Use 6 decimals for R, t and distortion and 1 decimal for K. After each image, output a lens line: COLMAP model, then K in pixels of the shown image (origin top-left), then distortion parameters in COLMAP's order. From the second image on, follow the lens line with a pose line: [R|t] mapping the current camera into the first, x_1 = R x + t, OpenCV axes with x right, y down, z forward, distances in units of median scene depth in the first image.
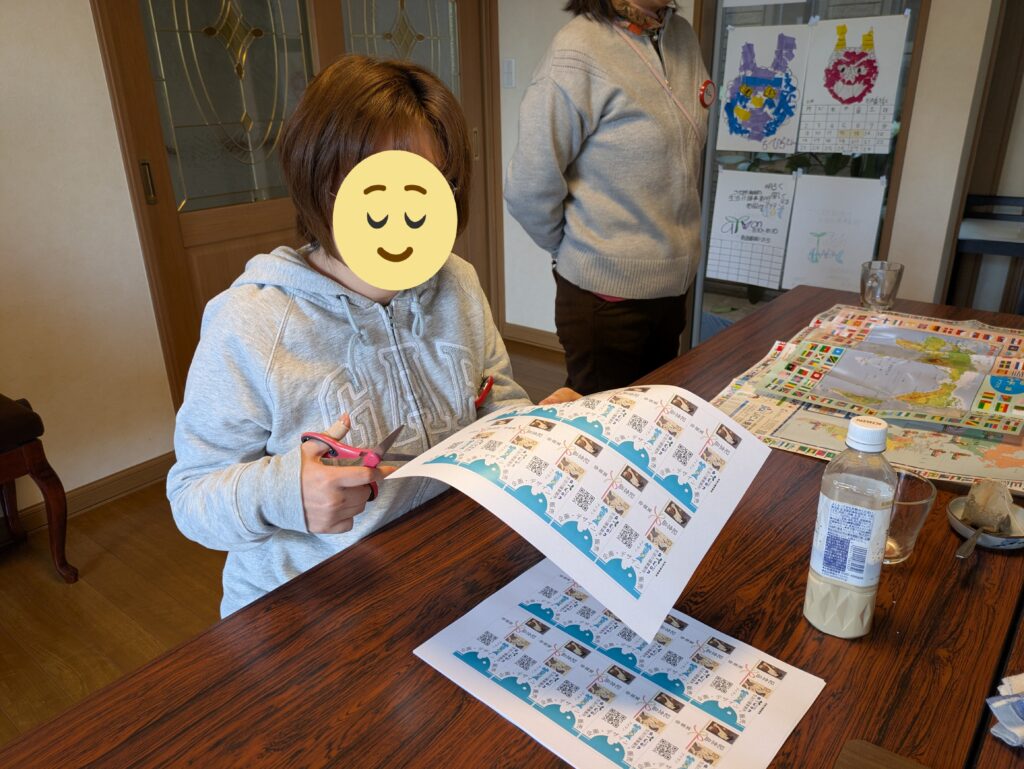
lens RADIAL K [[741.3, 0, 513.2], [0, 741.3, 383.5], [0, 0, 1]] dist [0.018937, -0.014571]
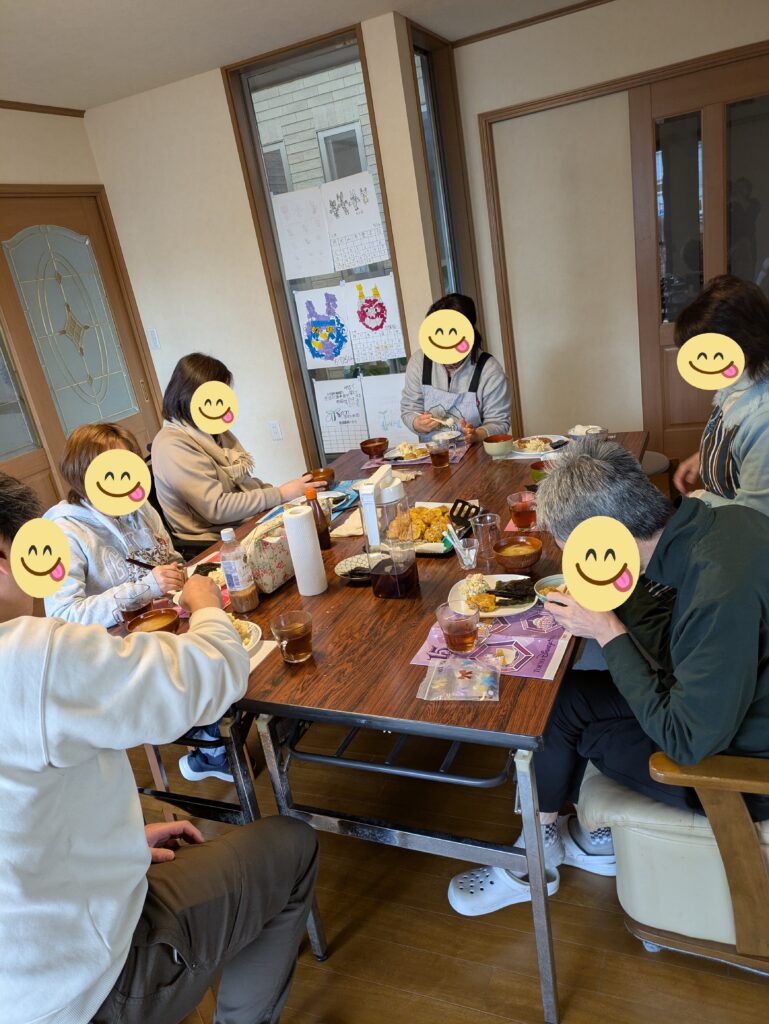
lens RADIAL K [[741.3, 0, 381.6], [0, 741.3, 516.0], [0, 0, 1]] dist [0.018937, -0.014571]
pose [[0.949993, -0.233983, 0.206799, 0.042273], [0.246965, 0.968240, -0.038991, 0.066117], [-0.191108, 0.088113, 0.977606, -0.480664]]
